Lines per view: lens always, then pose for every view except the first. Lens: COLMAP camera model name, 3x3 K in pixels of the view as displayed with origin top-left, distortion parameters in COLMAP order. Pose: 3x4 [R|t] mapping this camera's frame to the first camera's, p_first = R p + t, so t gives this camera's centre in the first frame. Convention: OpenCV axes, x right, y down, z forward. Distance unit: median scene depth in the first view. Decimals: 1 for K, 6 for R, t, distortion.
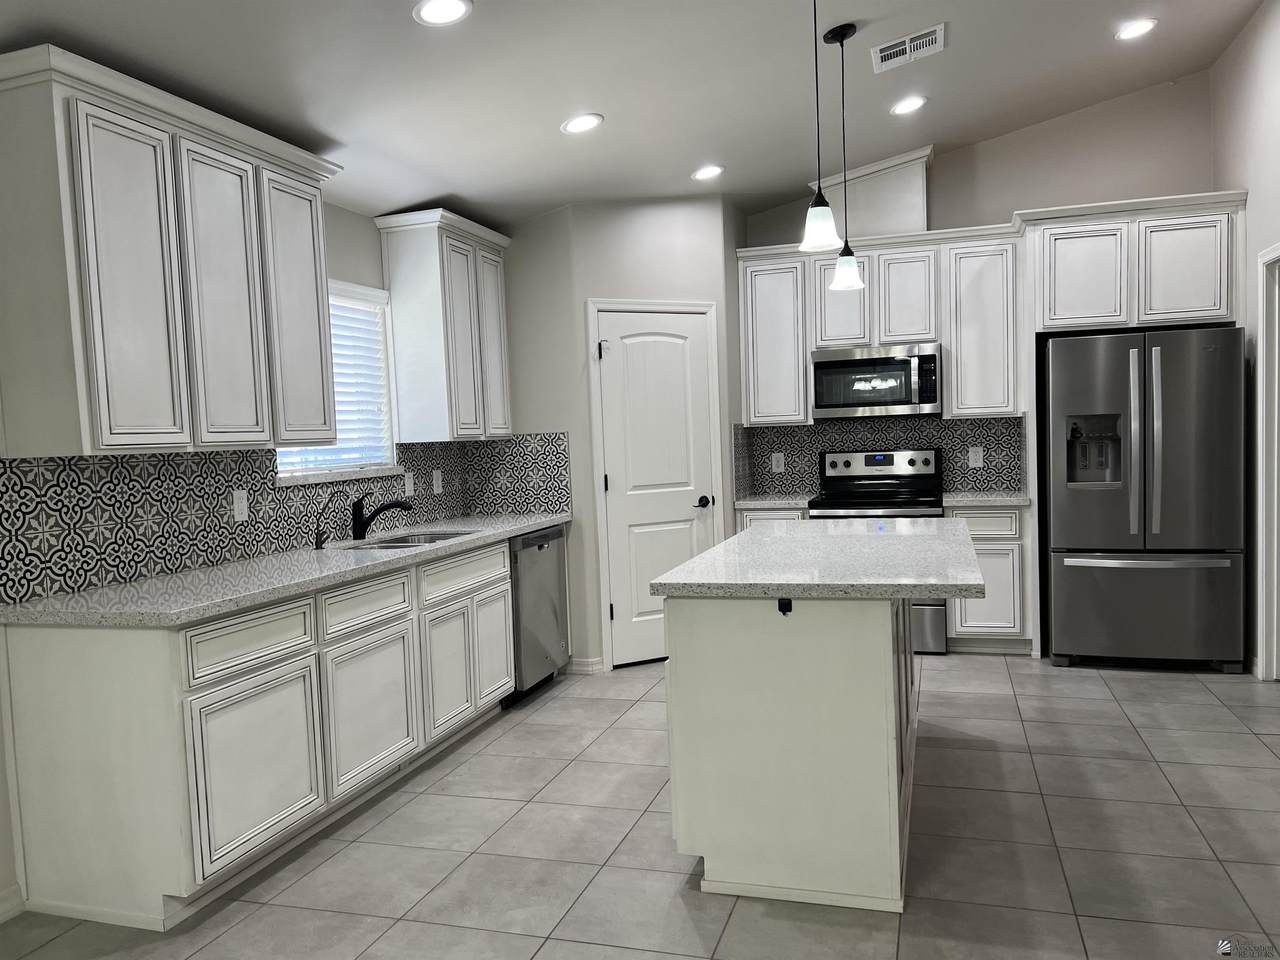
lens RADIAL K [[966.4, 0, 640.0], [0, 966.4, 480.0], [0, 0, 1]] dist [0.006059, -0.000228]
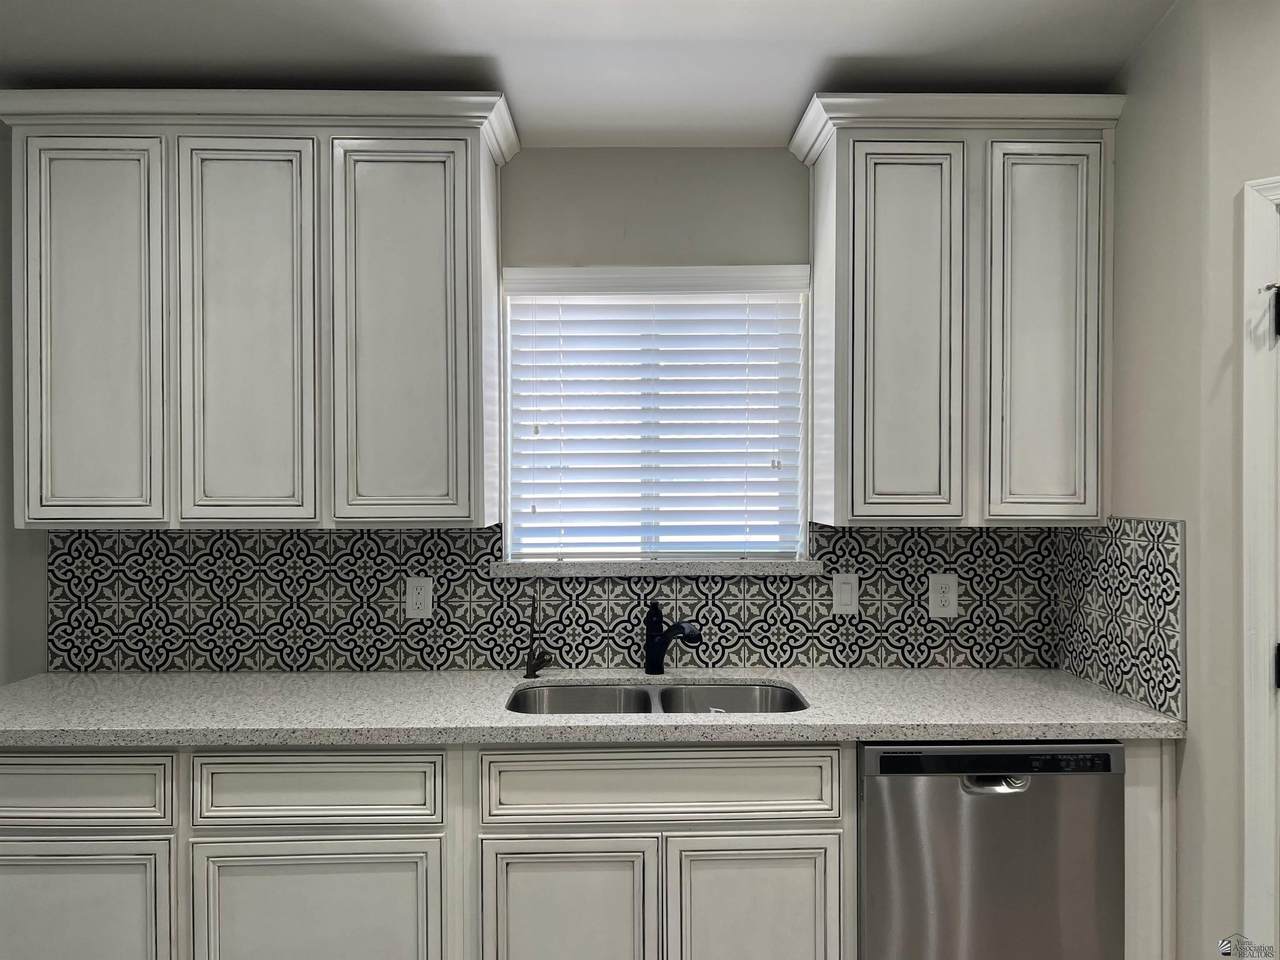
lens RADIAL K [[966.4, 0, 640.0], [0, 966.4, 480.0], [0, 0, 1]] dist [0.006059, -0.000228]
pose [[0.311387, 0.041263, -0.949387, 0.320706], [-0.055173, 0.998157, 0.025286, -0.086166], [0.948680, 0.044507, 0.313089, 0.861500]]
